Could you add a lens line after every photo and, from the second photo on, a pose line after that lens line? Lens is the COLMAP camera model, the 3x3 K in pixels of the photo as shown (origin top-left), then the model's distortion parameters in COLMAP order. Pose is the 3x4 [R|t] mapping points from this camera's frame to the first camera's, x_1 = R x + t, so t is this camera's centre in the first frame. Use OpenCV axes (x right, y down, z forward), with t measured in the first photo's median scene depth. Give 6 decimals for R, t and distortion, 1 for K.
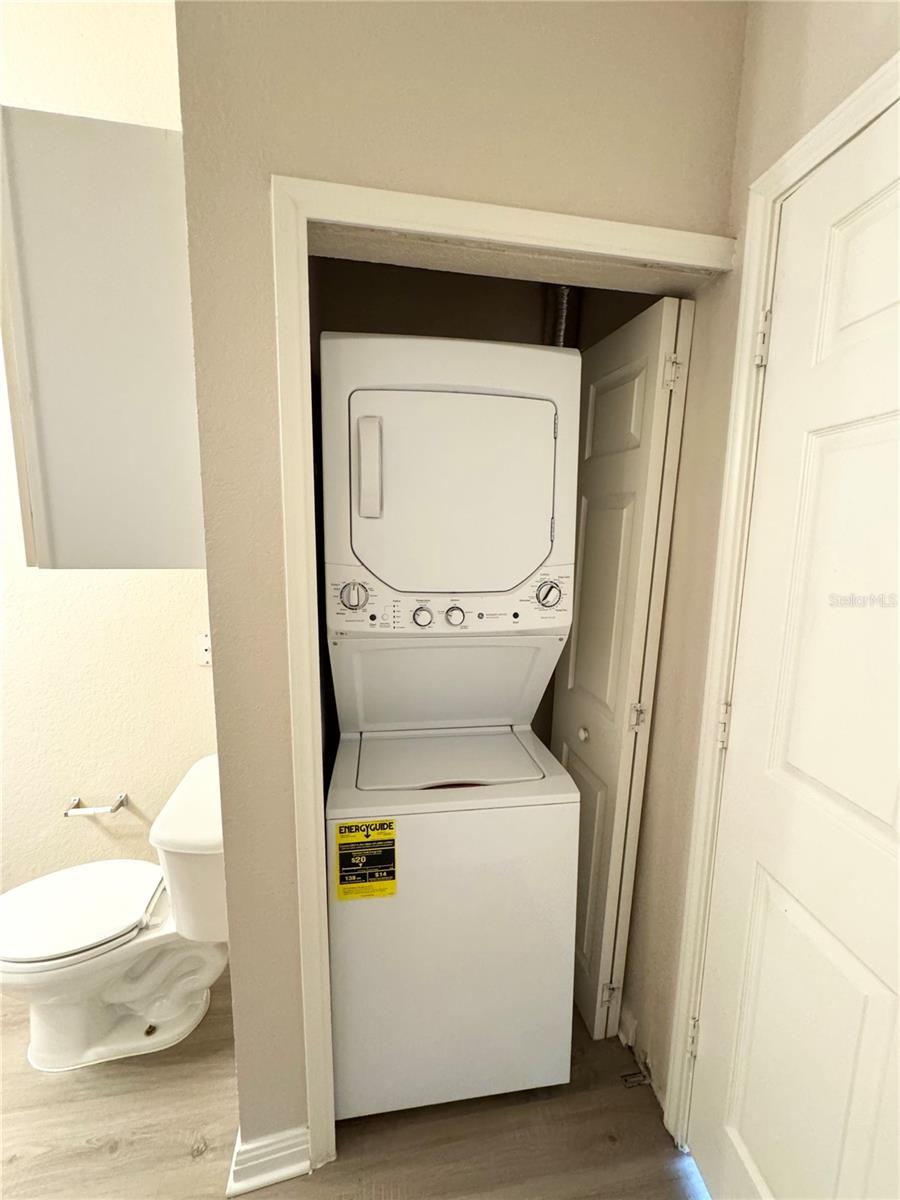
lens RADIAL K [[477.6, 0, 449.8], [0, 477.6, 600.2], [0, 0, 1]] dist [0.000187, 0.000023]
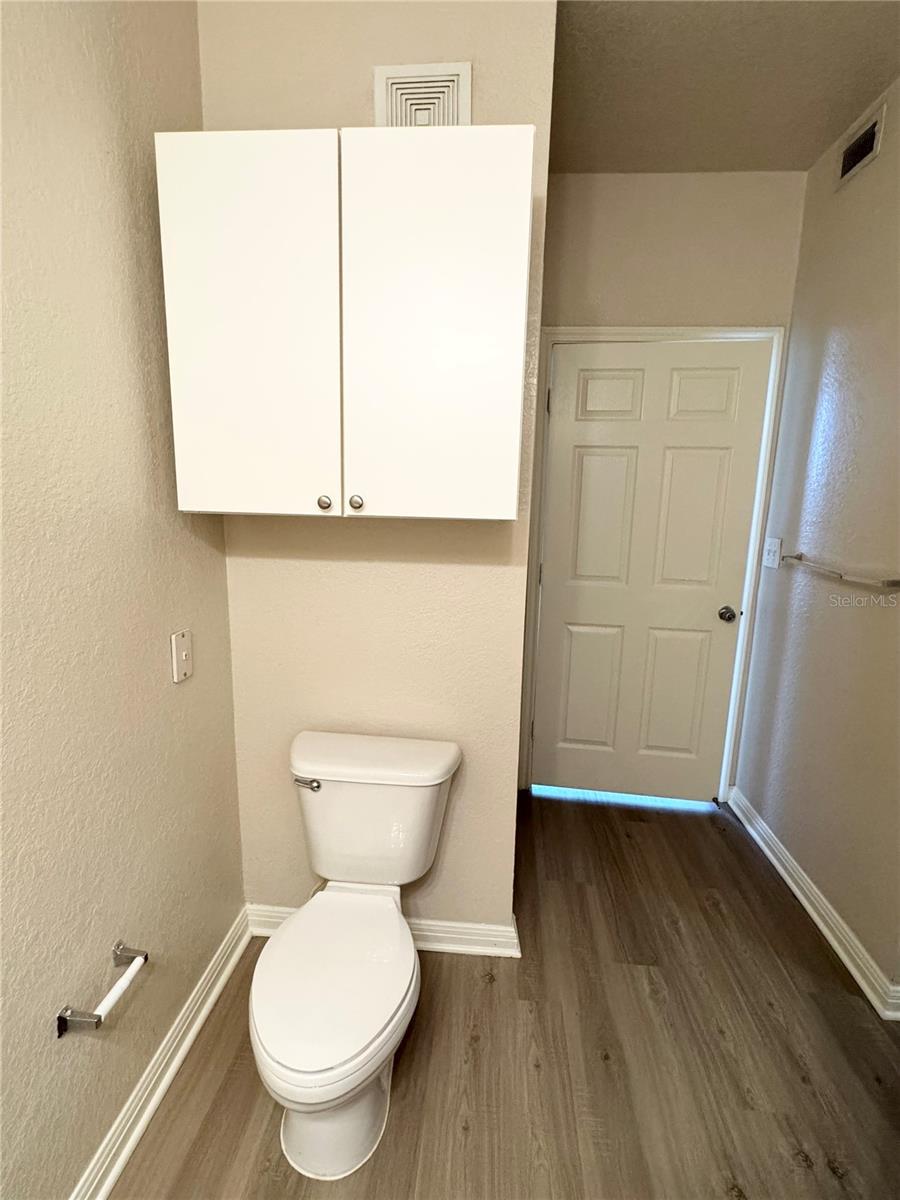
lens RADIAL K [[569.4, 0, 451.8], [0, 569.4, 599.0], [0, 0, 1]] dist [-0.001702, -0.000903]
pose [[0.246341, -0.193876, 0.949594, -1.816432], [0.120189, 0.978335, 0.168565, -0.105177], [-0.961702, 0.072607, 0.264306, 0.633002]]
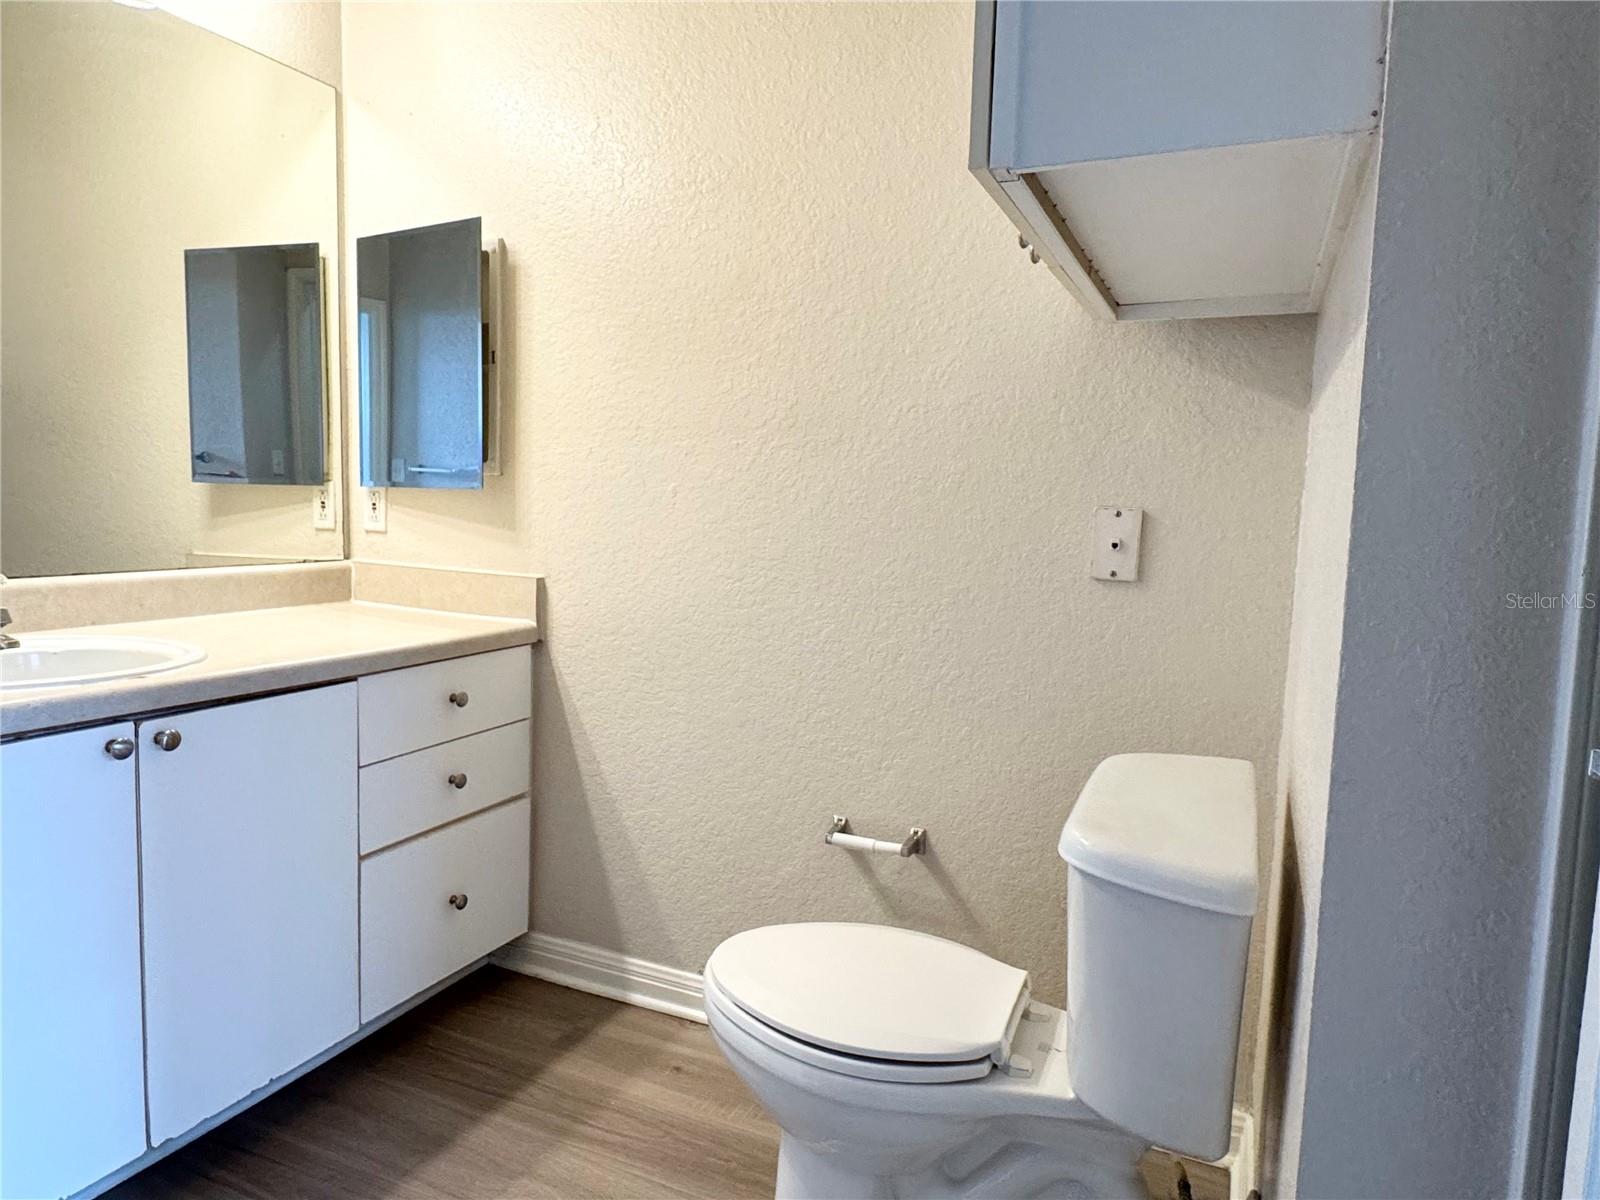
lens RADIAL K [[997.7, 0, 807.4], [0, 997.7, 604.2], [0, 0, 1]] dist [-0.001820, -0.000907]
pose [[0.825485, 0.068010, -0.560311, -0.329916], [-0.097991, 0.994907, -0.023606, 0.326377], [0.555852, 0.074392, 0.827946, 0.076388]]
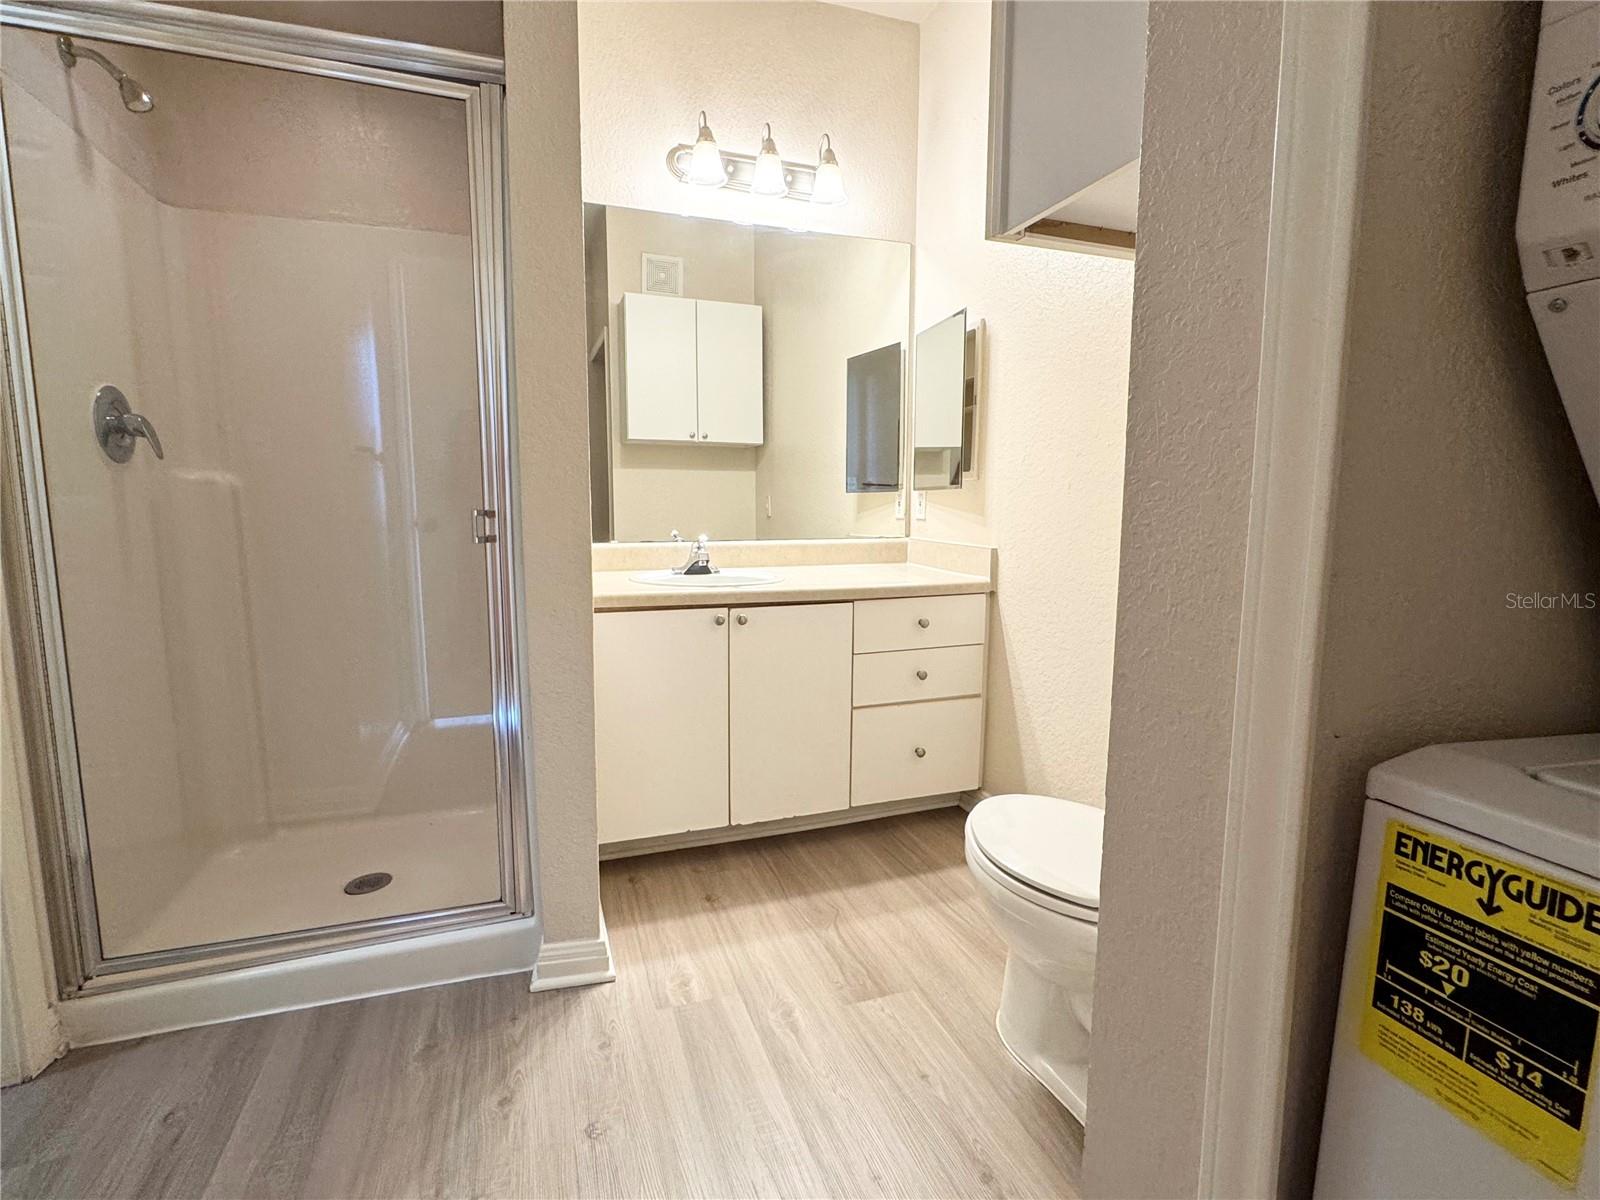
lens RADIAL K [[759.2, 0, 796.1], [0, 759.2, 598.2], [0, 0, 1]] dist [-0.001702, -0.000903]
pose [[0.179808, 0.109405, -0.977599, 0.180090], [-0.140194, 0.986502, 0.084616, 0.315752], [0.973660, 0.121839, 0.192719, 0.456134]]
